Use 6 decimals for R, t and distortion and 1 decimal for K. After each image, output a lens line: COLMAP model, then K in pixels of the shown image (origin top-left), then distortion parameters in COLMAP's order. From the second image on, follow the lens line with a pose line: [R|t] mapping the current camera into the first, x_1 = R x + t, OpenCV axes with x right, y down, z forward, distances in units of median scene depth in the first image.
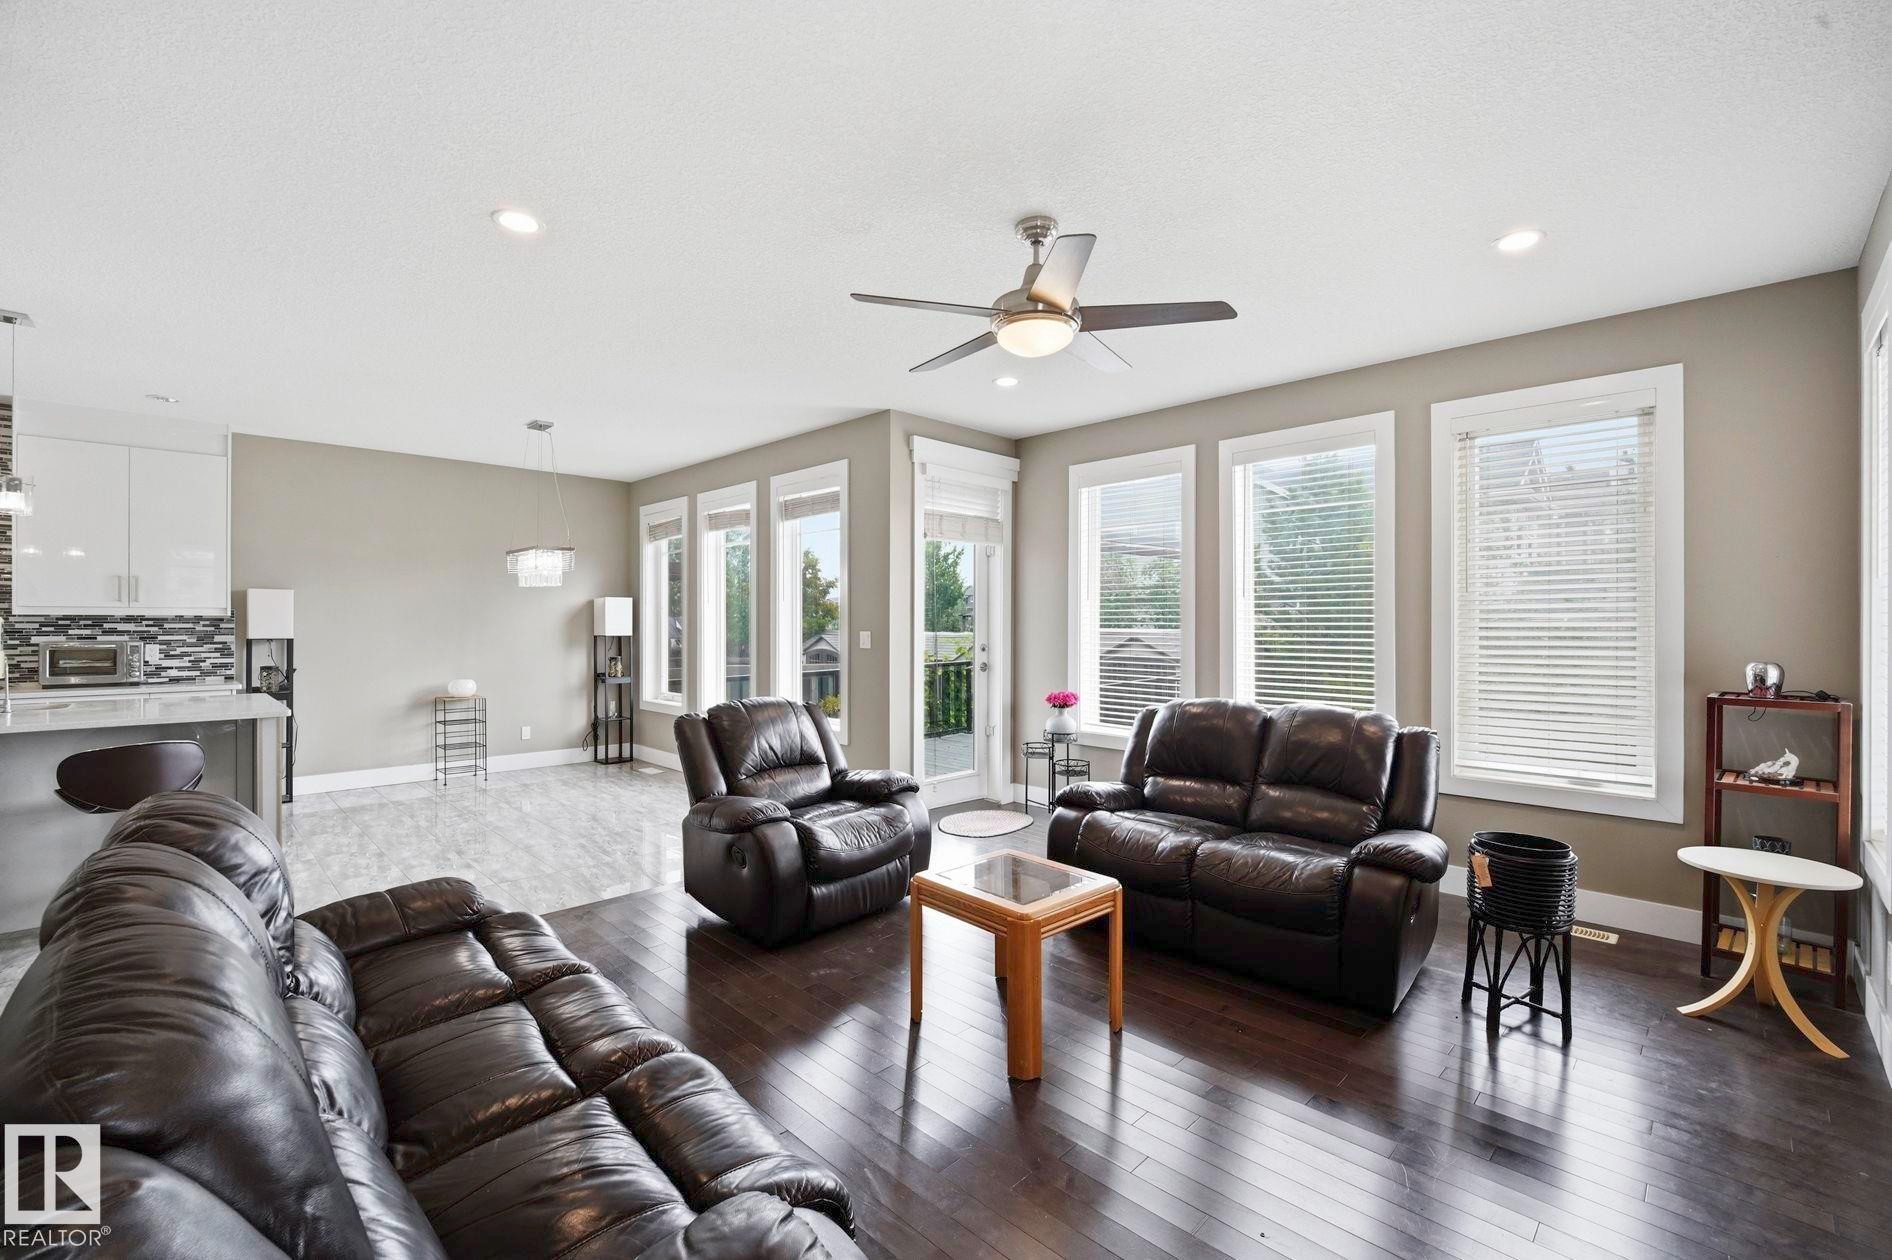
lens RADIAL K [[796.7, 0, 946.7], [0, 796.7, 624.6], [0, 0, 1]] dist [-0.011590, -0.000133]
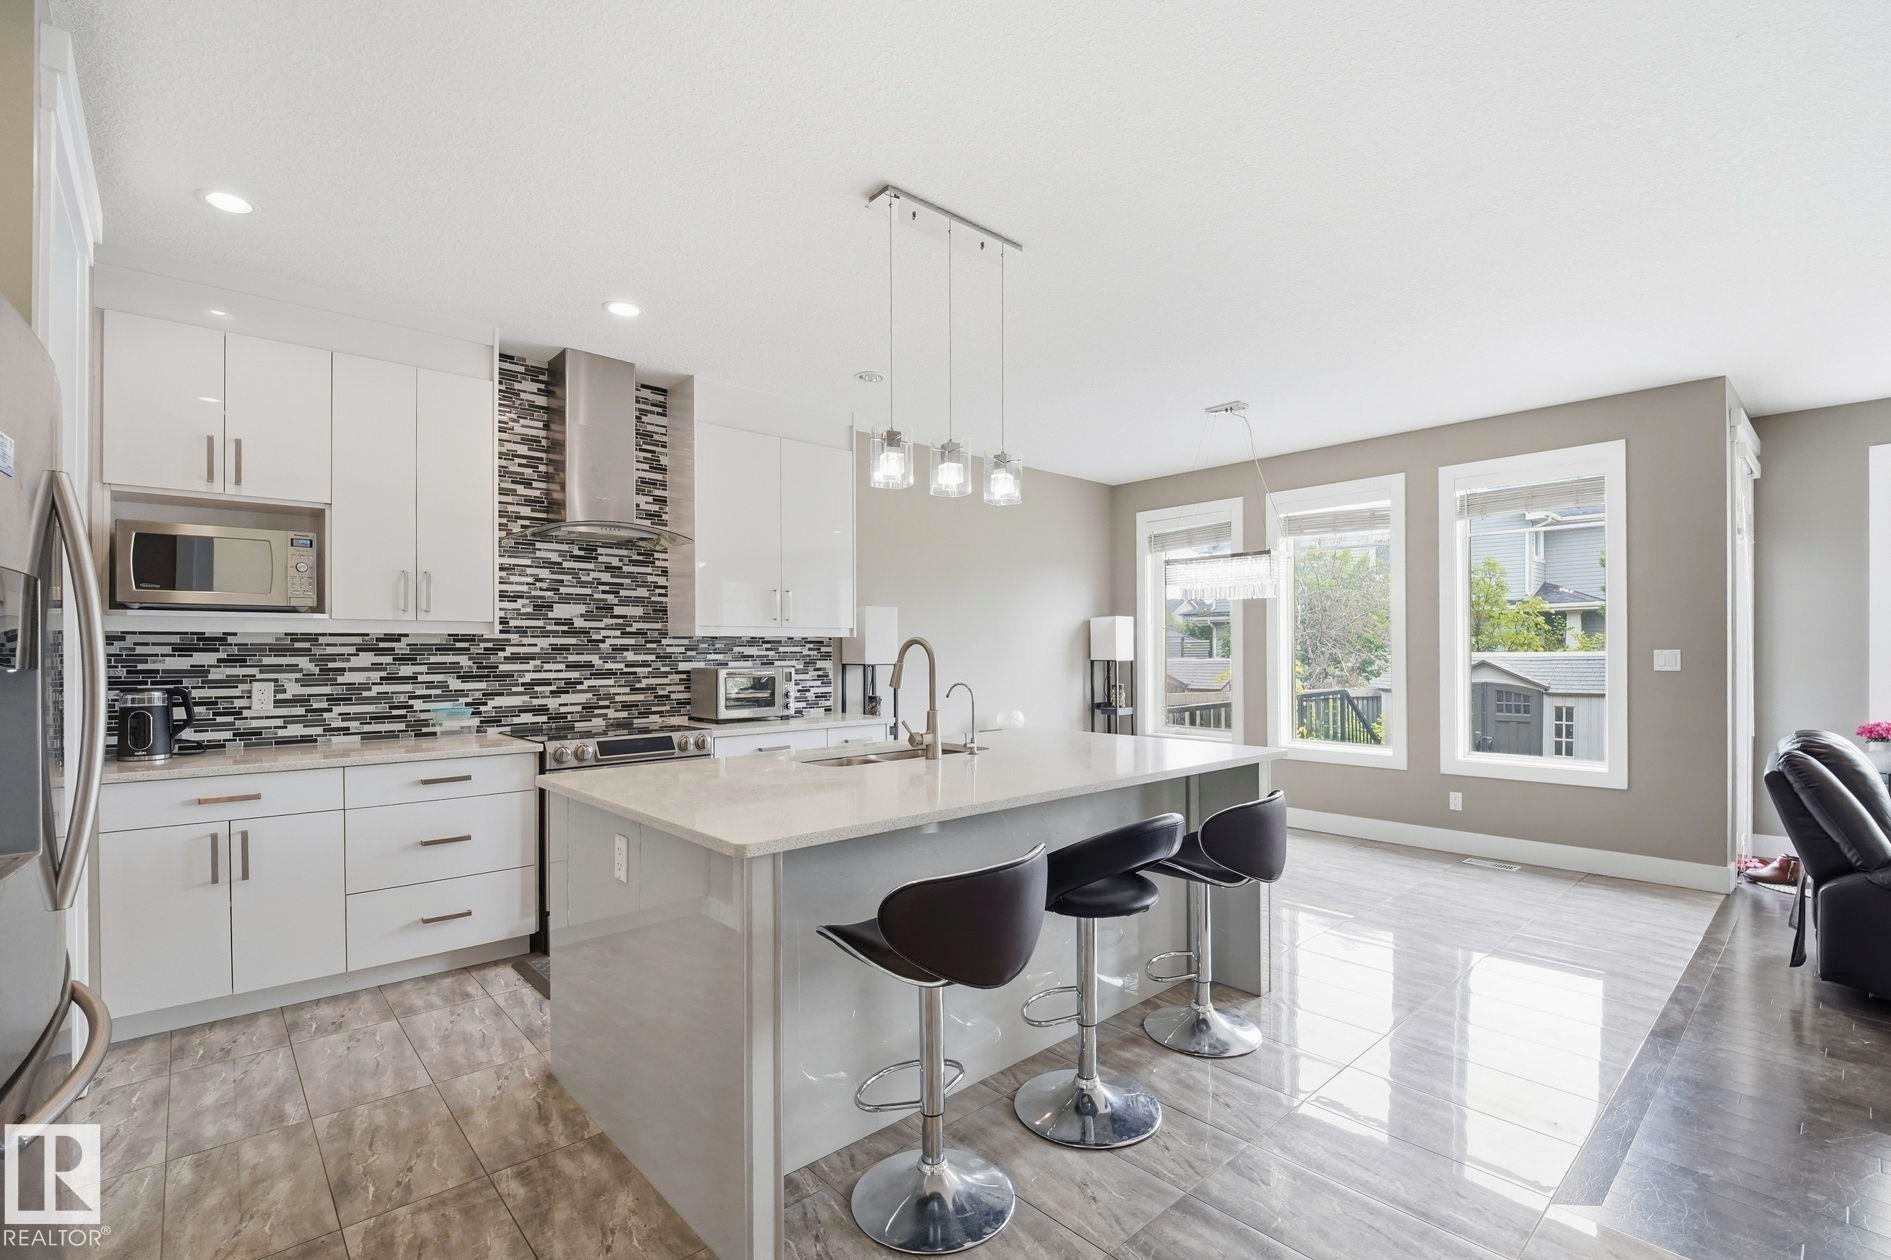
lens RADIAL K [[842.7, 0, 948.9], [0, 842.7, 654.6], [0, 0, 1]] dist [-0.004622, -0.000781]
pose [[0.998184, -0.003858, -0.060119, -0.716726], [0.004165, 0.999979, 0.004980, 0.003226], [0.060098, -0.005222, 0.998179, 0.094456]]
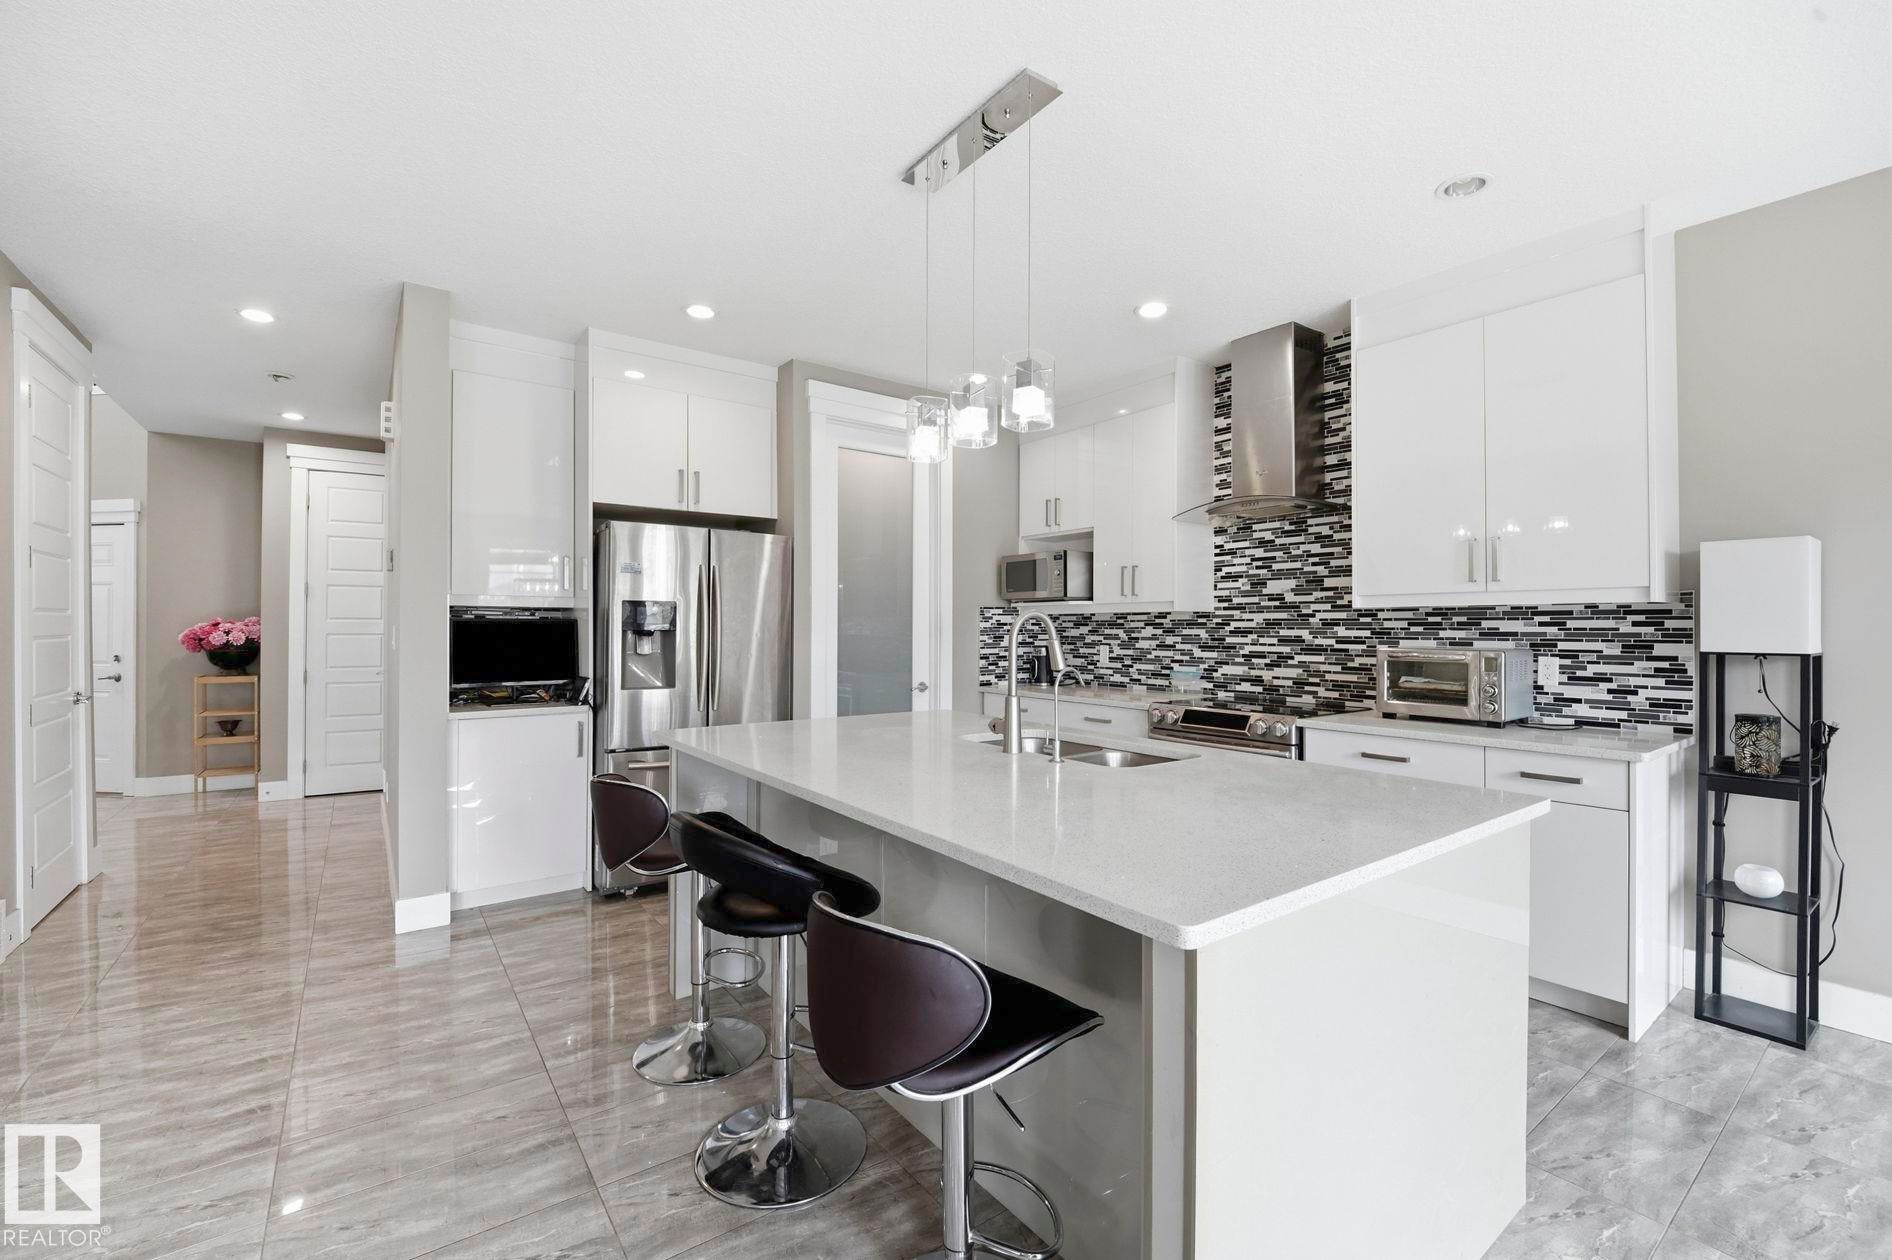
lens RADIAL K [[796.7, 0, 946.7], [0, 796.7, 624.6], [0, 0, 1]] dist [-0.011590, -0.000133]
pose [[-0.164652, -0.006892, -0.986328, -0.350027], [-0.005508, 0.999966, -0.006067, 0.007282], [0.986336, 0.004433, -0.164684, 0.625156]]
